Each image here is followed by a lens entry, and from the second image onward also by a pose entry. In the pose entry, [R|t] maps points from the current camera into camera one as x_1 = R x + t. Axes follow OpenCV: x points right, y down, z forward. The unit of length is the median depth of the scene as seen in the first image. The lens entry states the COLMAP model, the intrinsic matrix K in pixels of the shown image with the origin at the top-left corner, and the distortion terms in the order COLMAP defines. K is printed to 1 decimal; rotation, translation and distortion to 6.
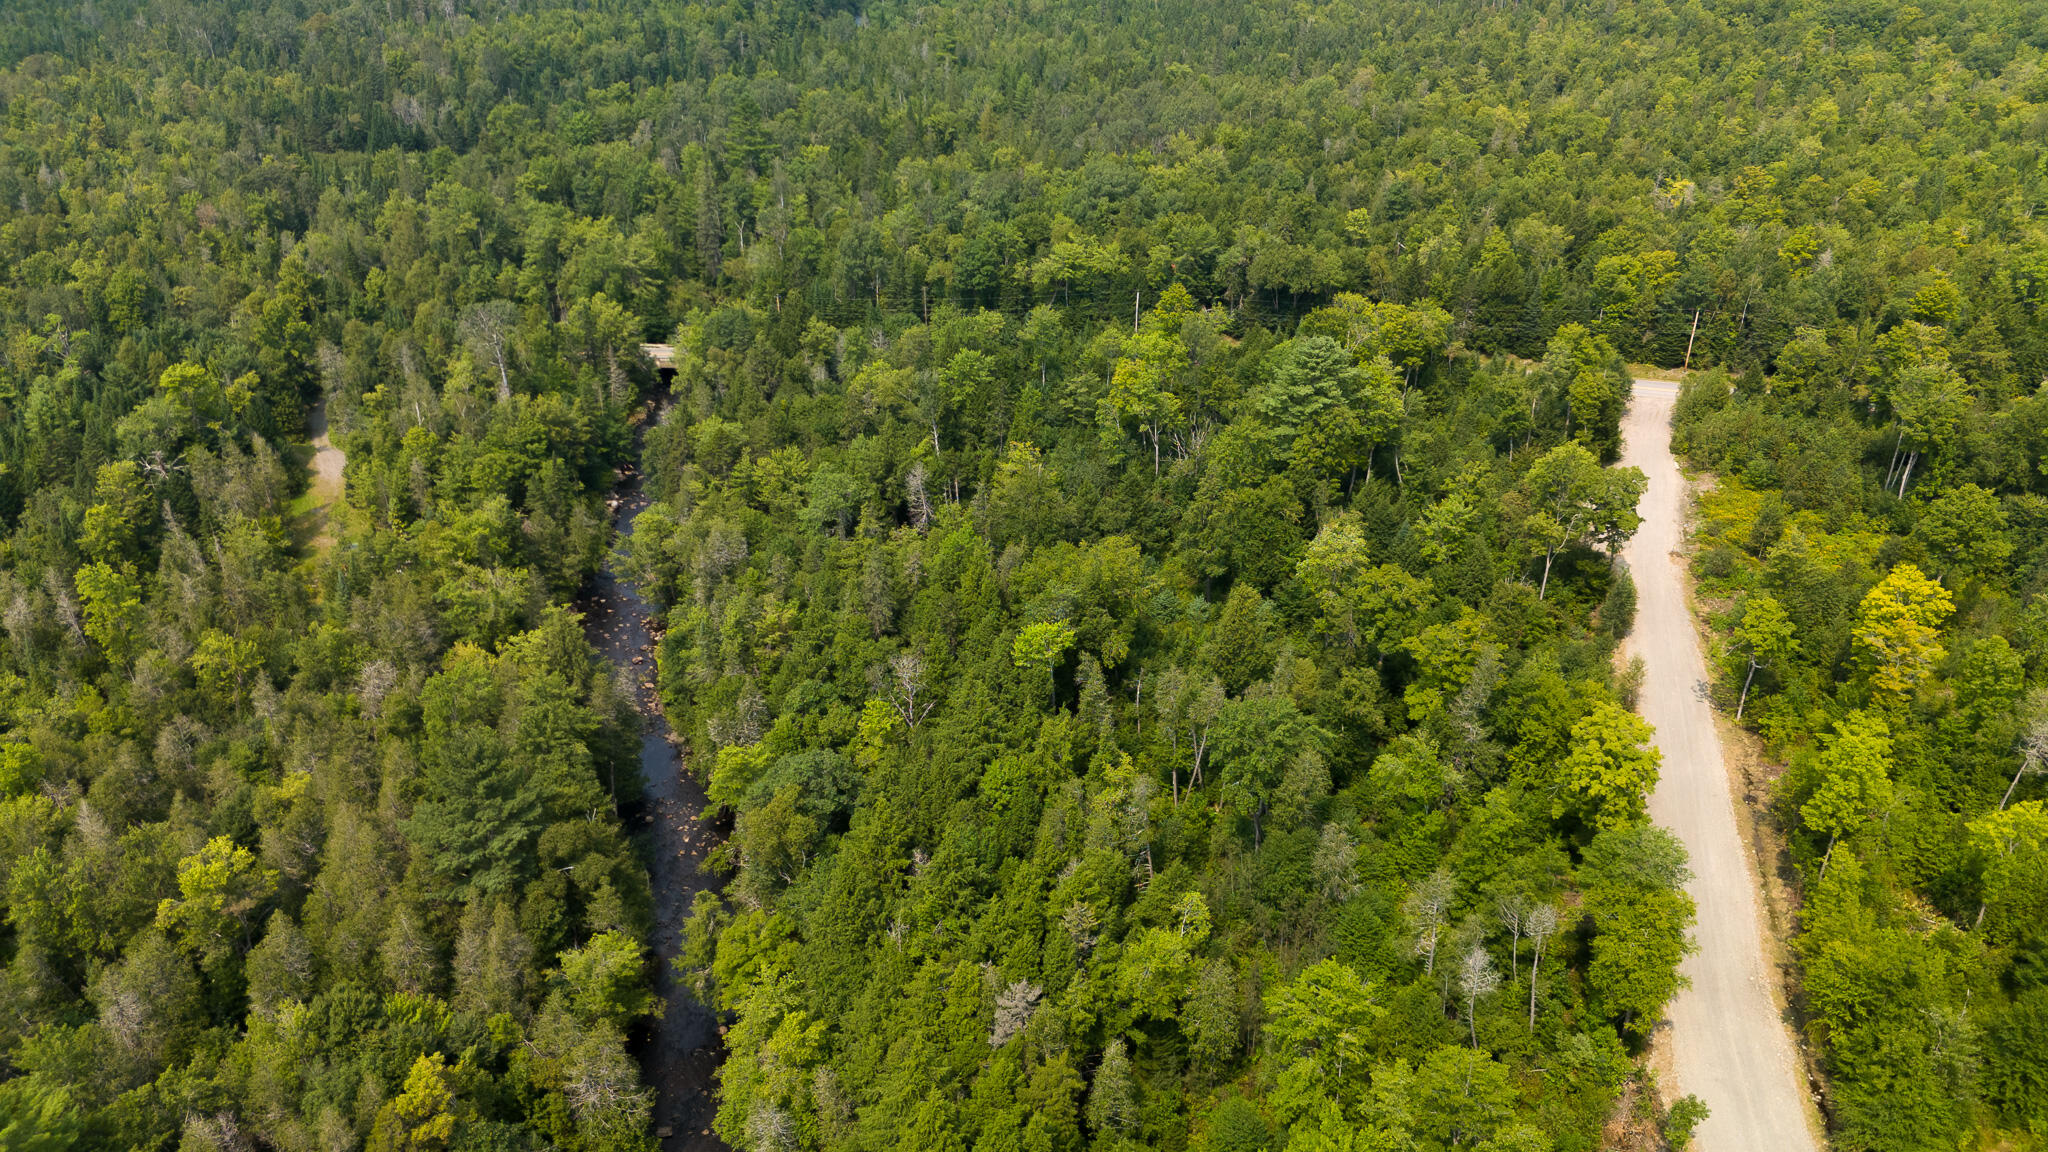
lens RADIAL K [[1499.8, 0, 1024.0], [0, 1499.8, 576.0], [0, 0, 1]] dist [0.079107, -0.073834]
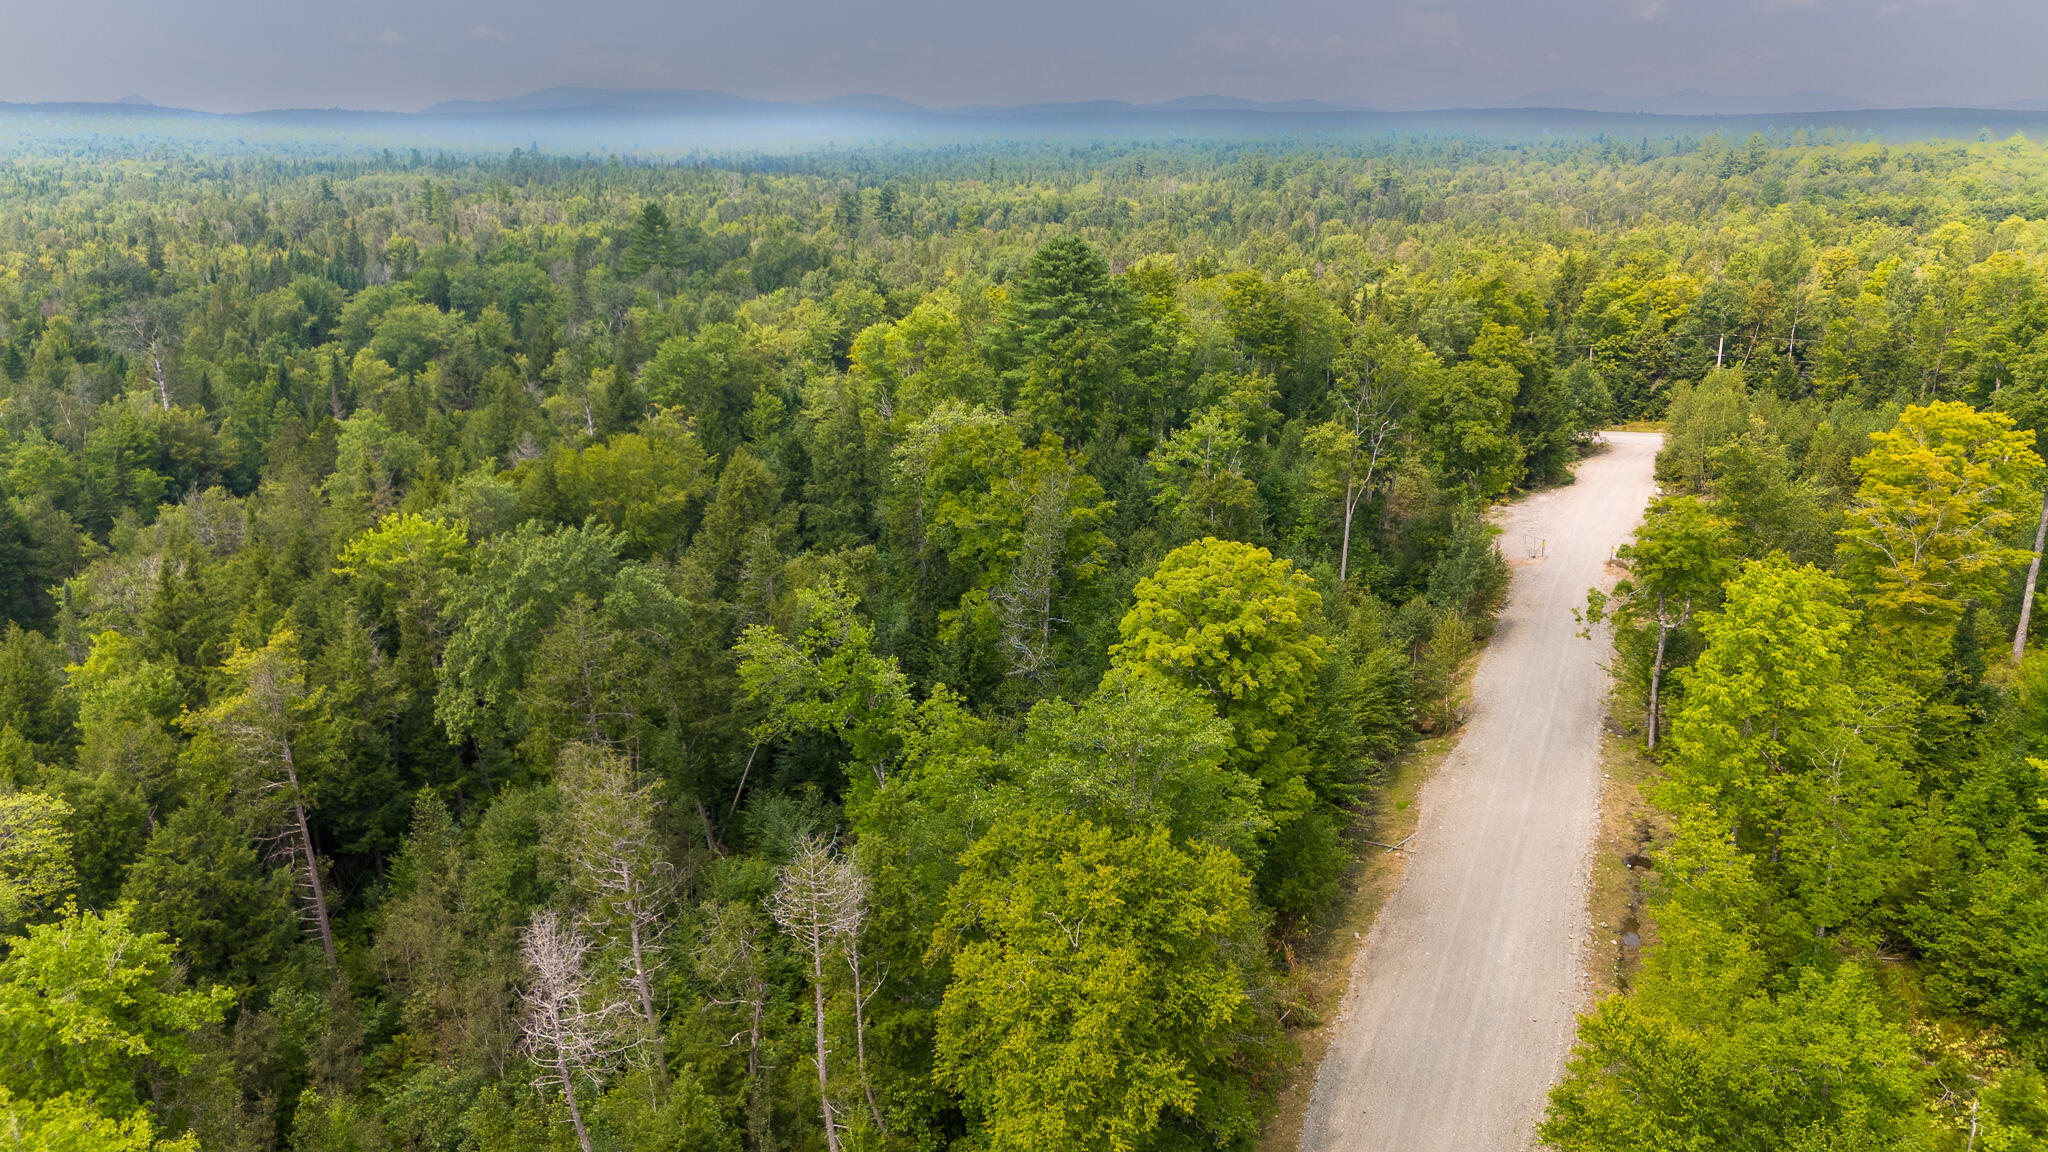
lens RADIAL K [[1494.6, 0, 1024.0], [0, 1494.6, 576.0], [0, 0, 1]] dist [0.101835, -0.122099]
pose [[0.991560, 0.039177, -0.123590, 0.226978], [-0.066497, 0.971996, -0.225394, 0.120453], [0.111298, 0.231710, 0.966397, 0.328011]]
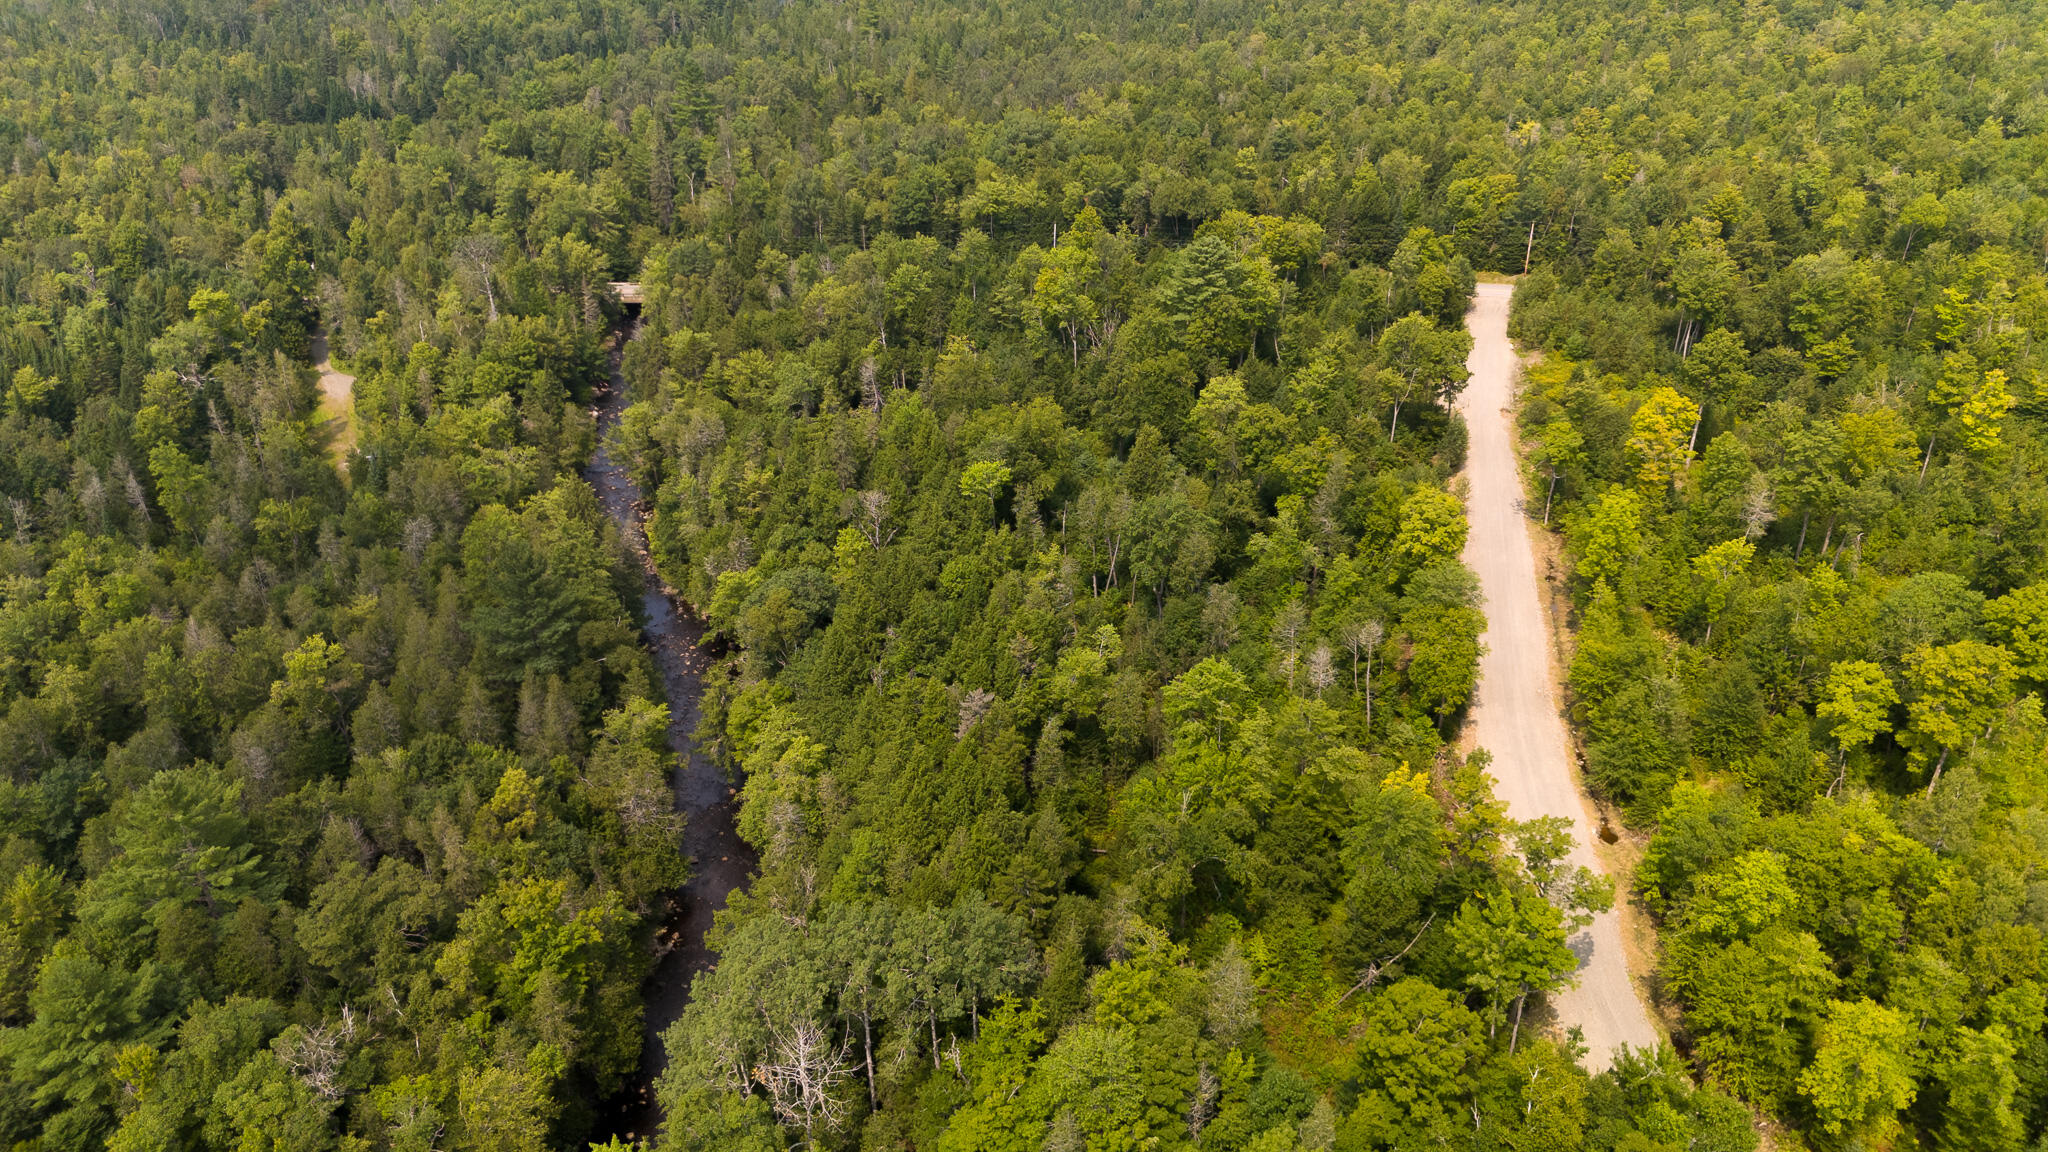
lens RADIAL K [[1499.8, 0, 1024.0], [0, 1499.8, 576.0], [0, 0, 1]] dist [0.079107, -0.073834]
pose [[0.998426, -0.029296, 0.047836, -0.010992], [0.029178, 0.999569, 0.003161, 0.085928], [-0.047908, -0.001760, 0.998850, -0.152511]]
